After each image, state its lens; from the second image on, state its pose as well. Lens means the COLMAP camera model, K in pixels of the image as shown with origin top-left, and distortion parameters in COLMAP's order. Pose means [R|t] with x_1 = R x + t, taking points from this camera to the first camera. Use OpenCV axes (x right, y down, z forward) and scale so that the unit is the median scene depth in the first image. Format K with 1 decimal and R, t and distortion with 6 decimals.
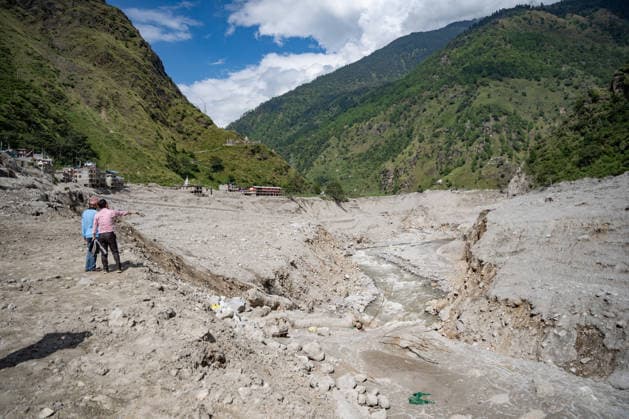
lens RADIAL K [[482.7, 0, 335.2], [0, 482.7, 216.1], [0, 0, 1]] dist [-0.175072, 0.133425]
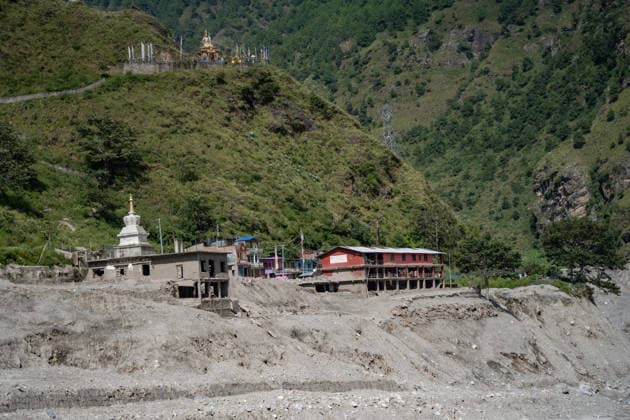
lens RADIAL K [[1363.8, 0, 312.3], [0, 1363.8, 211.4], [0, 0, 1]] dist [0.378492, 0.000000]
pose [[0.995159, -0.037236, 0.090952, -0.200924], [0.044753, 0.995622, -0.082063, -0.024855], [-0.087498, 0.085737, 0.992468, 0.345869]]
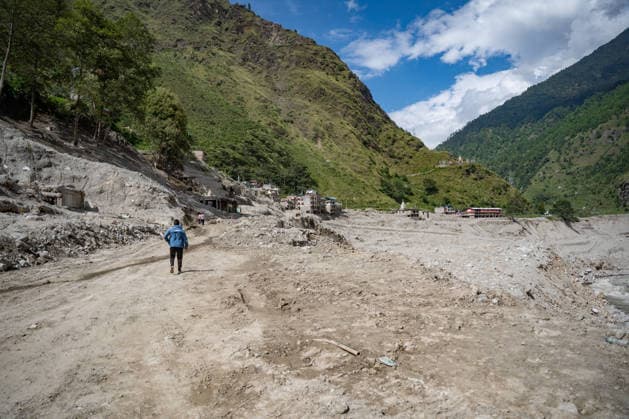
lens RADIAL K [[482.7, 0, 289.9], [0, 482.7, 208.1], [0, 0, 1]] dist [-0.175072, 0.133425]
pose [[0.867565, -0.039357, -0.495764, -0.016934], [0.006230, 0.997646, -0.068297, -0.000558], [0.497284, 0.056164, 0.865768, 0.018598]]
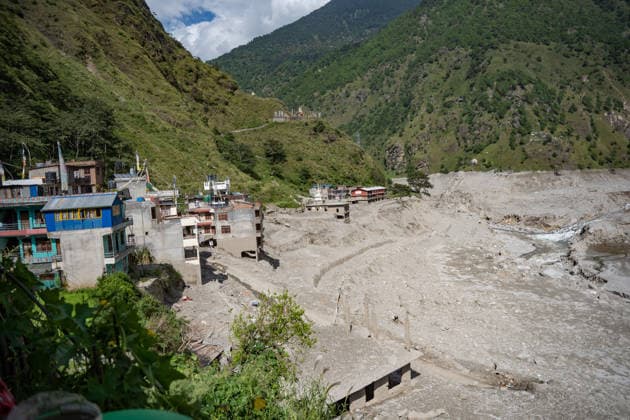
lens RADIAL K [[483.4, 0, 339.5], [0, 483.4, 223.1], [0, 0, 1]] dist [-0.175072, 0.133425]
pose [[0.980365, -0.044609, 0.192080, -0.270679], [0.029151, 0.996159, 0.082563, -0.058854], [-0.195026, -0.075342, 0.977900, 0.322210]]
